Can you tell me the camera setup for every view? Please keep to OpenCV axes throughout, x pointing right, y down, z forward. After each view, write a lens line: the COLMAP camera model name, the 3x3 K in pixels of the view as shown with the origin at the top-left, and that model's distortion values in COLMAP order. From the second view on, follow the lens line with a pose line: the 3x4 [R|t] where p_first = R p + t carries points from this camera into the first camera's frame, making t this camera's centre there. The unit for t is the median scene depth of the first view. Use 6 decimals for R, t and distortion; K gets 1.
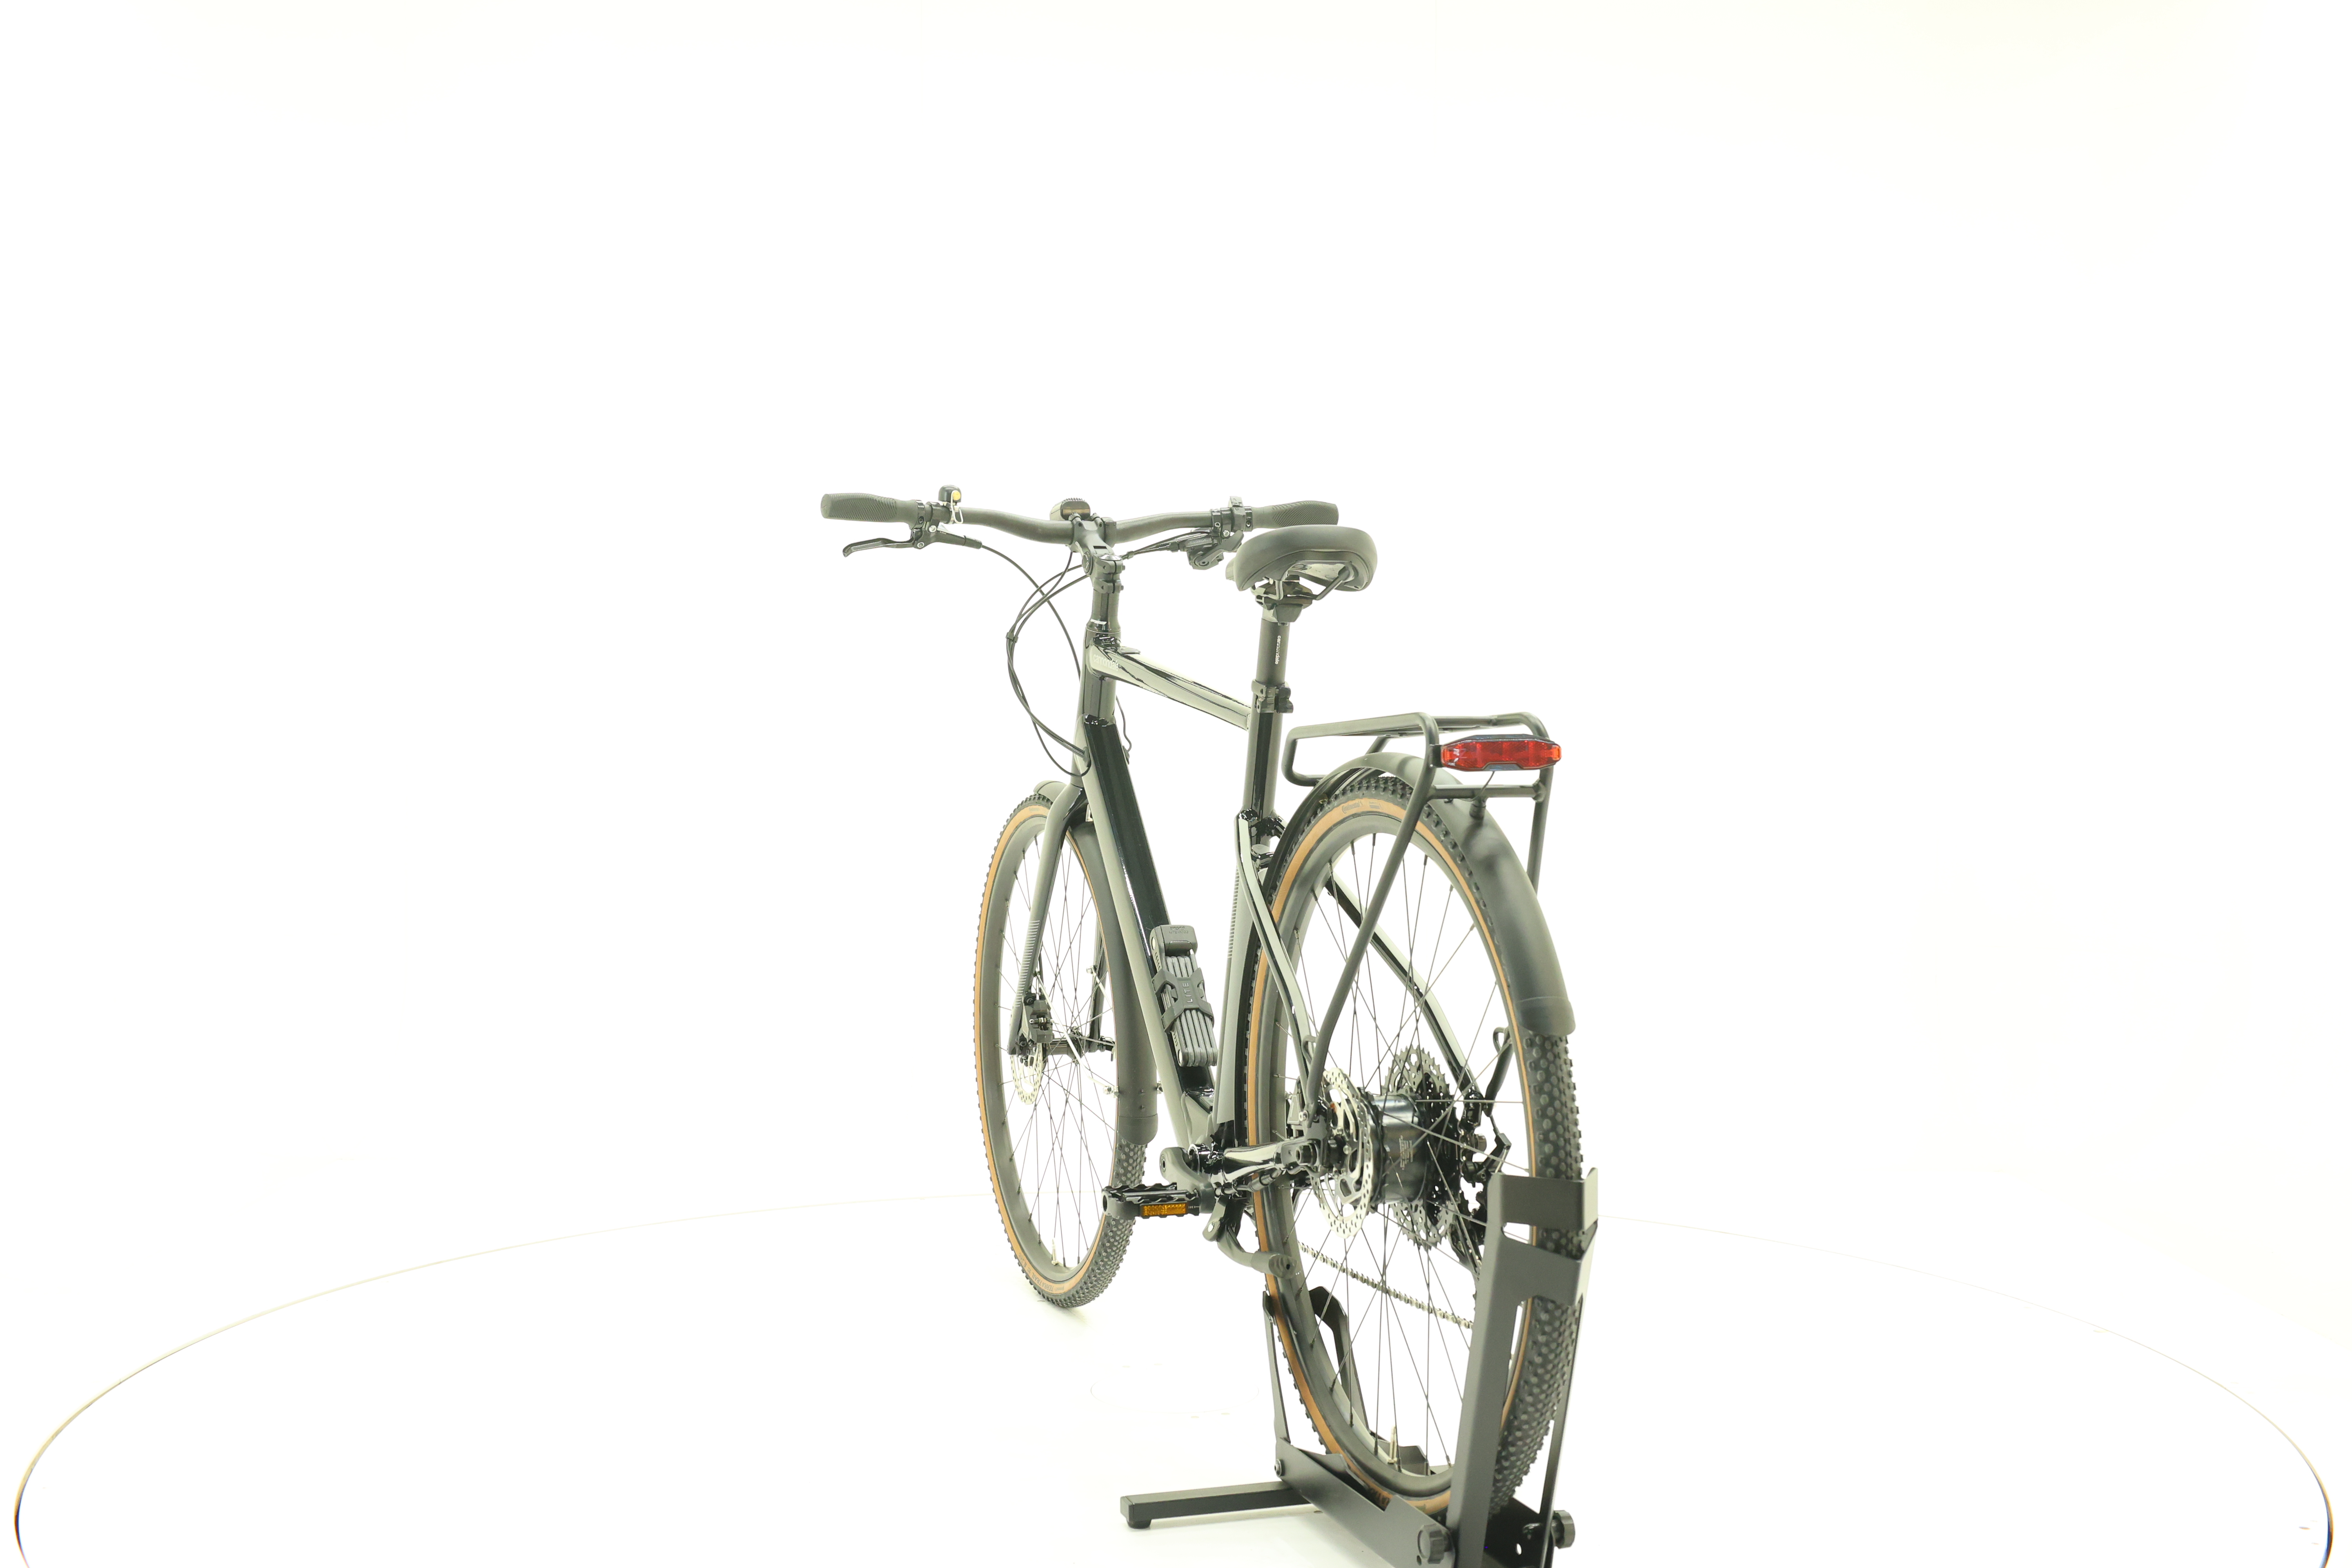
lens RADIAL K [[2498.0, 0, 1186.2], [0, 2498.0, 779.3], [0, 0, 1]] dist [0.003016, 0.000000]
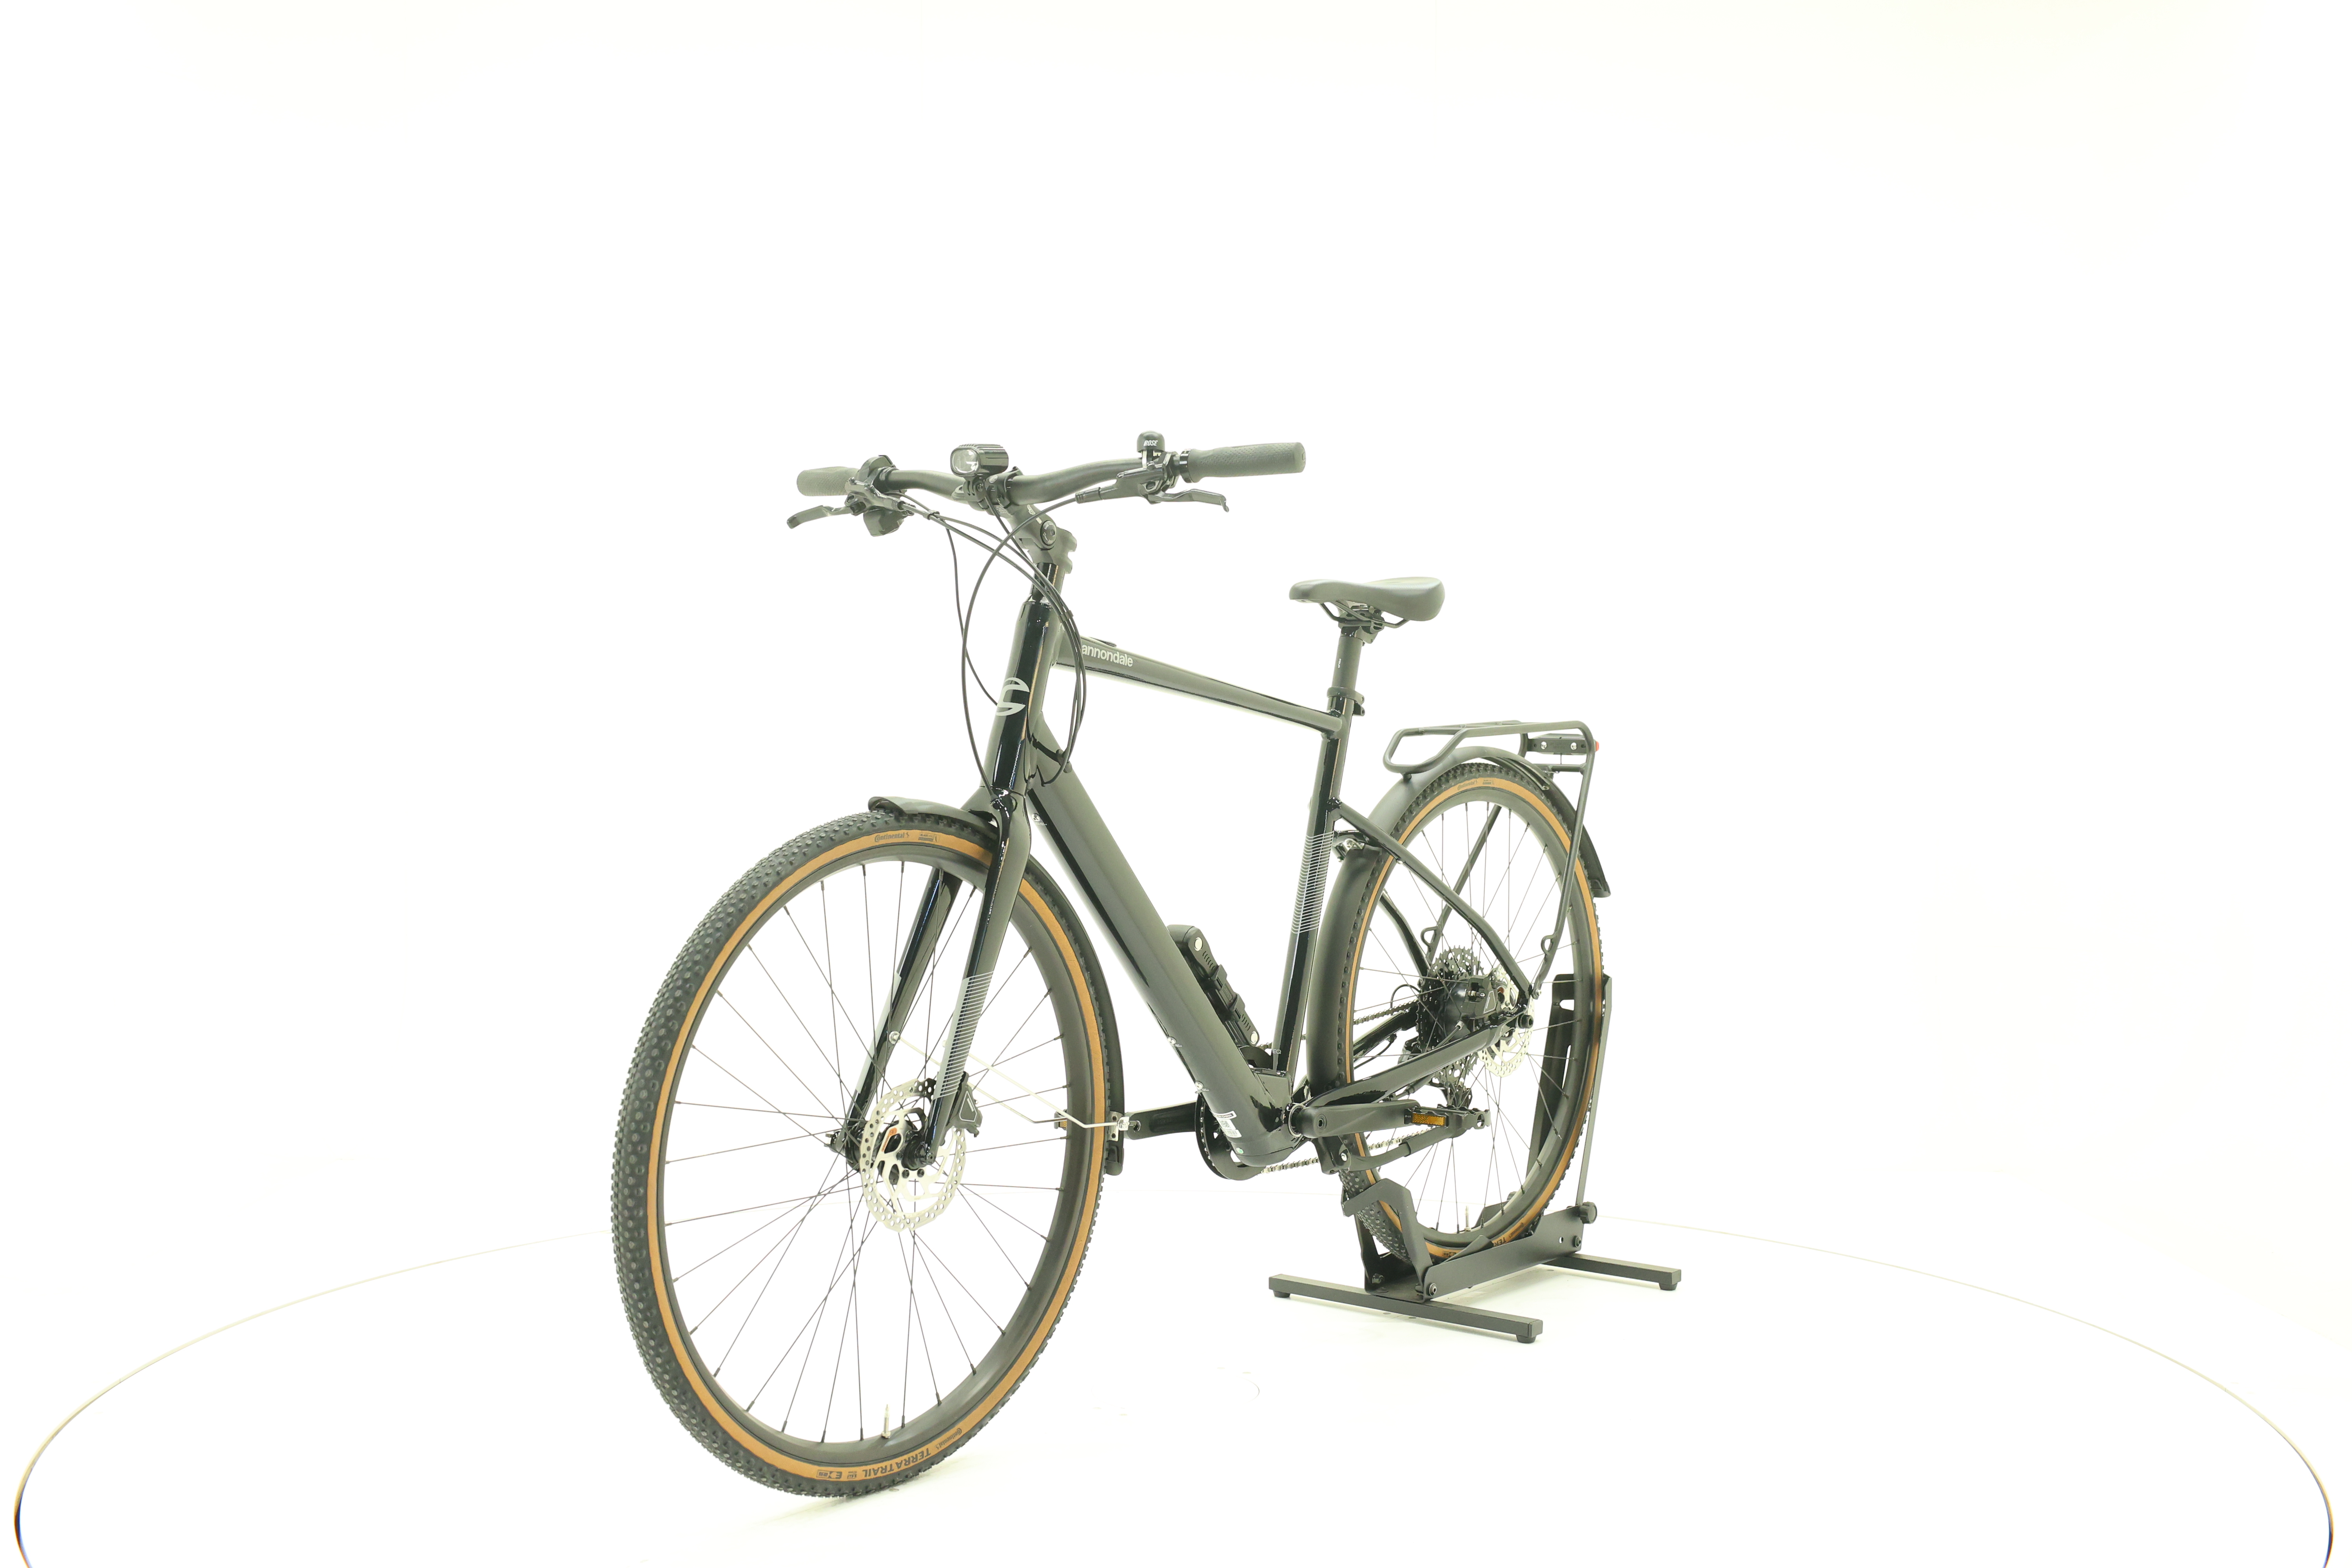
lens RADIAL K [[2498.0, 0, 1182.7], [0, 2498.0, 773.2], [0, 0, 1]] dist [0.003016, 0.000000]
pose [[-0.530676, -0.021940, 0.847291, -0.853107], [0.008374, 0.999480, 0.031126, -0.033475], [-0.847534, 0.023613, -0.530216, 1.531360]]
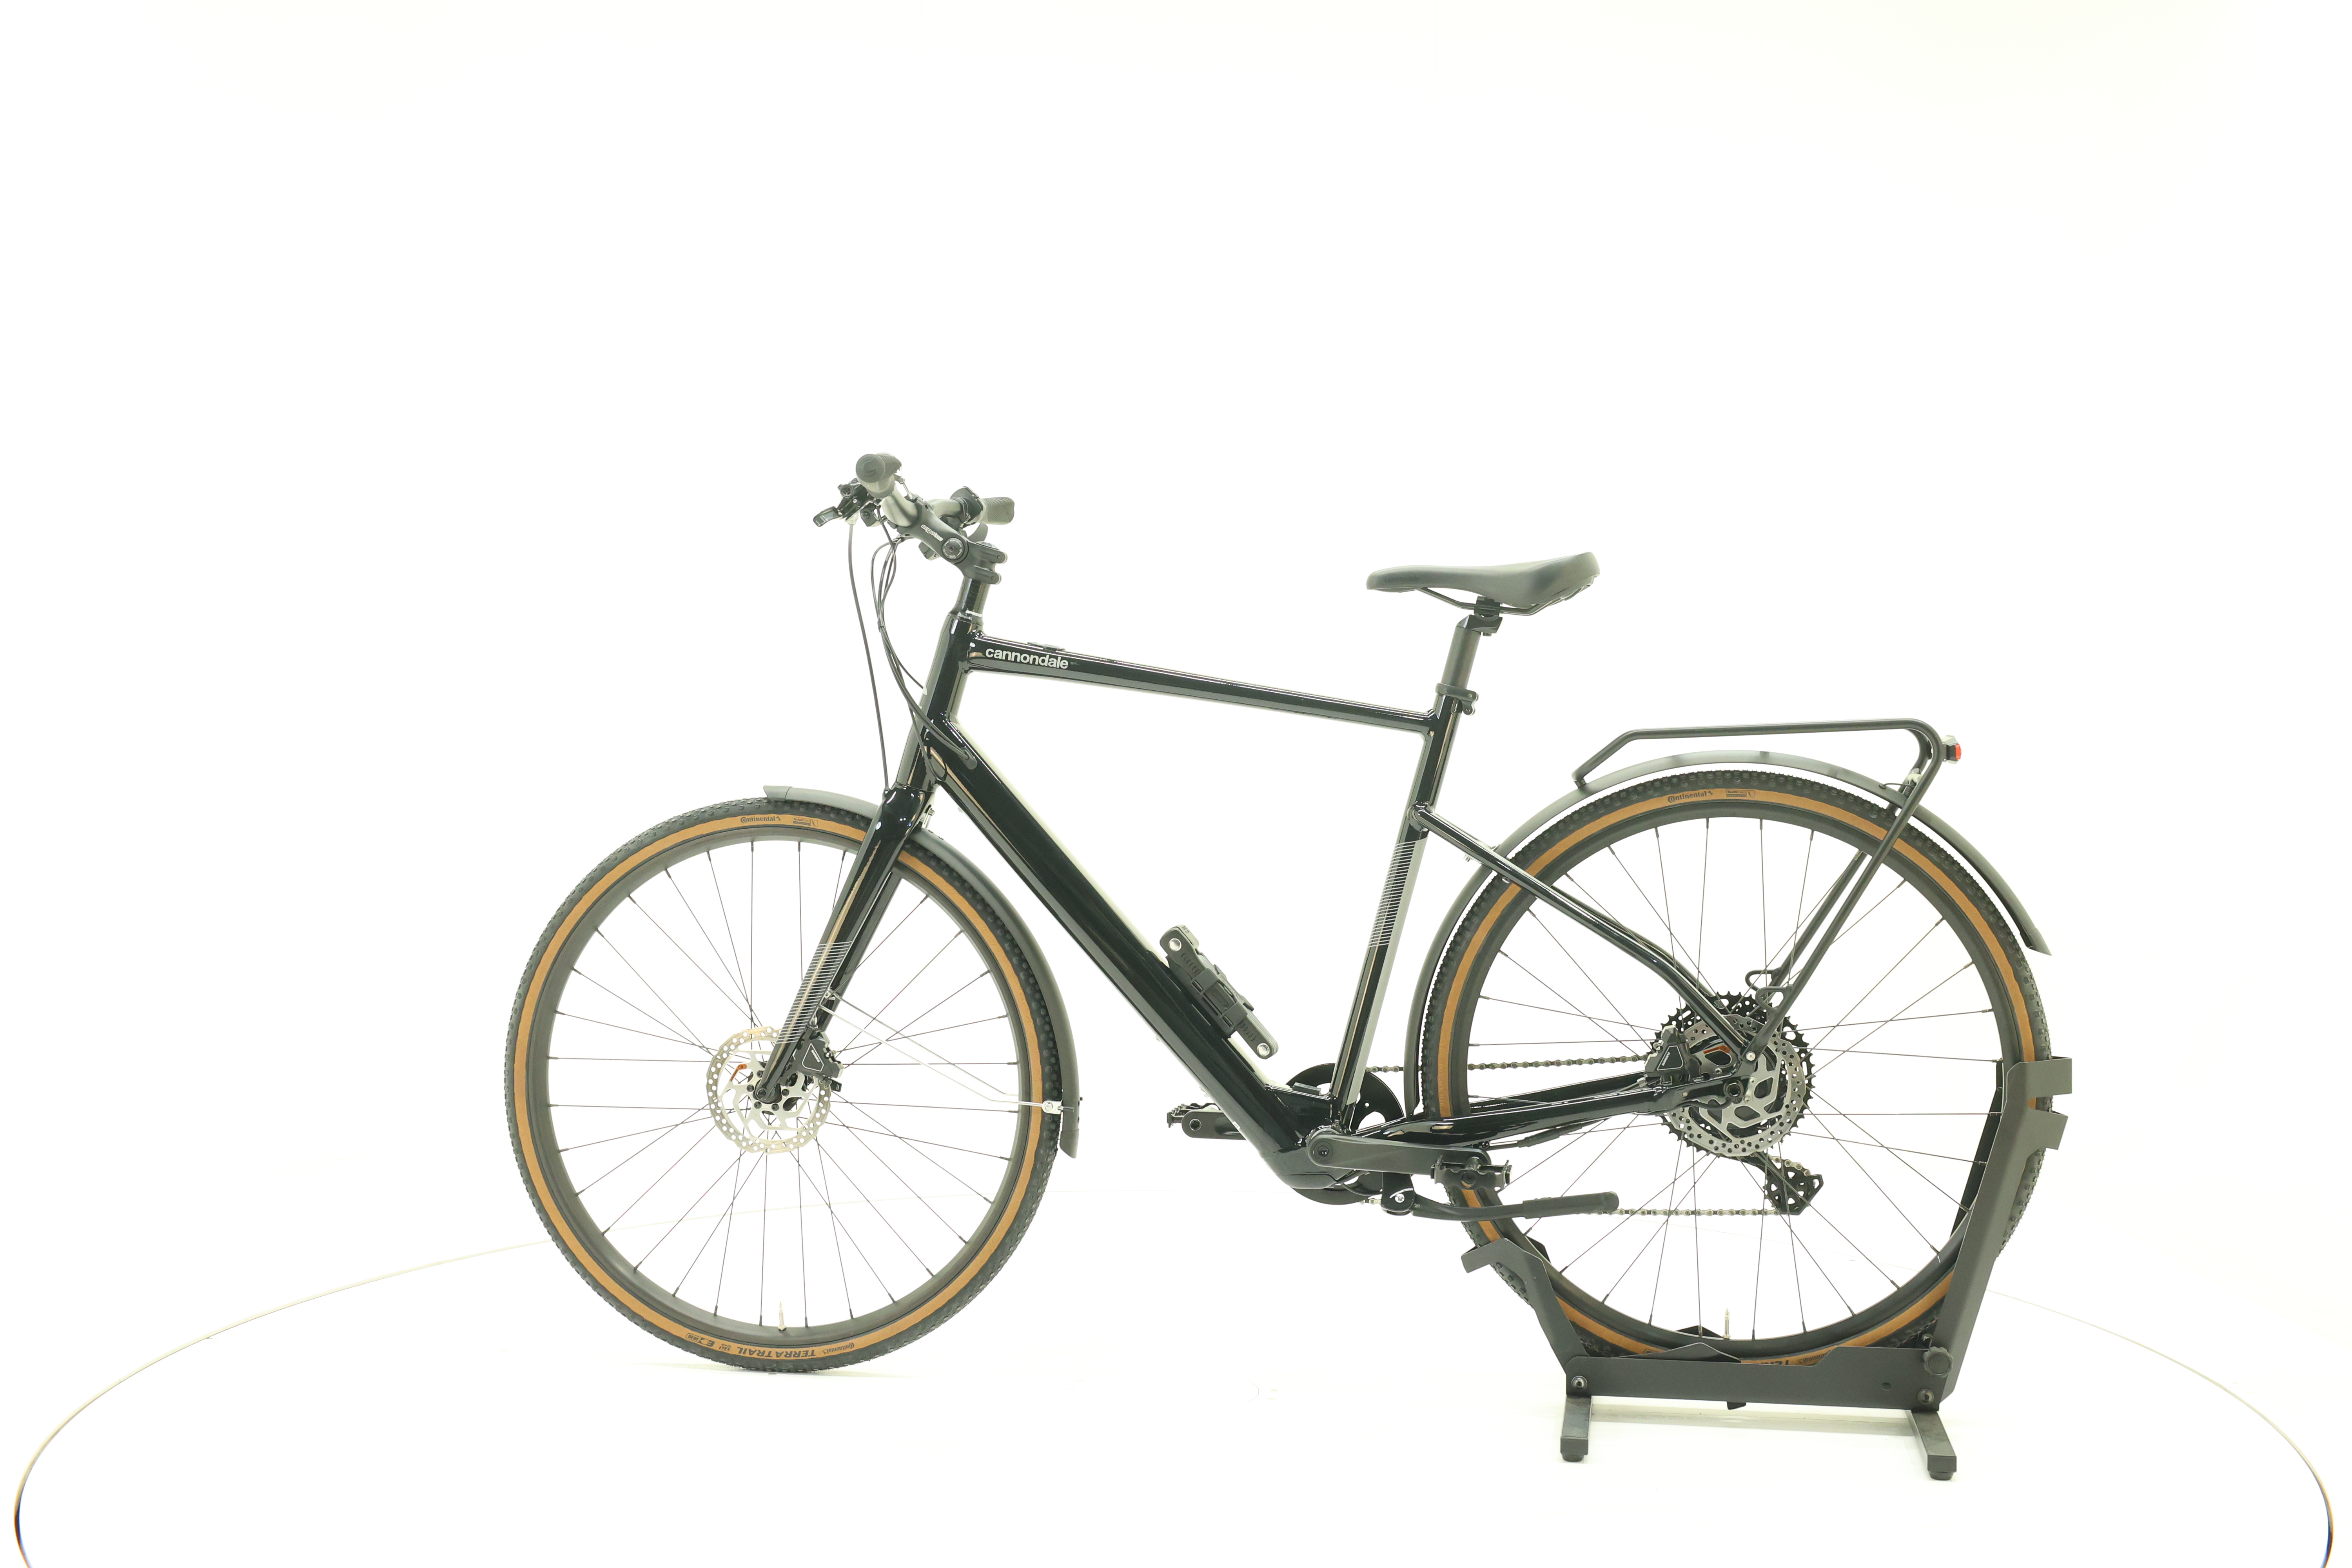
lens RADIAL K [[2498.0, 0, 1179.2], [0, 2498.0, 780.8], [0, 0, 1]] dist [0.003016, 0.000000]
pose [[0.488630, -0.019885, 0.872264, -0.876342], [0.014217, 0.999789, 0.014829, -0.014086], [-0.872375, 0.005155, 0.488810, 0.511649]]
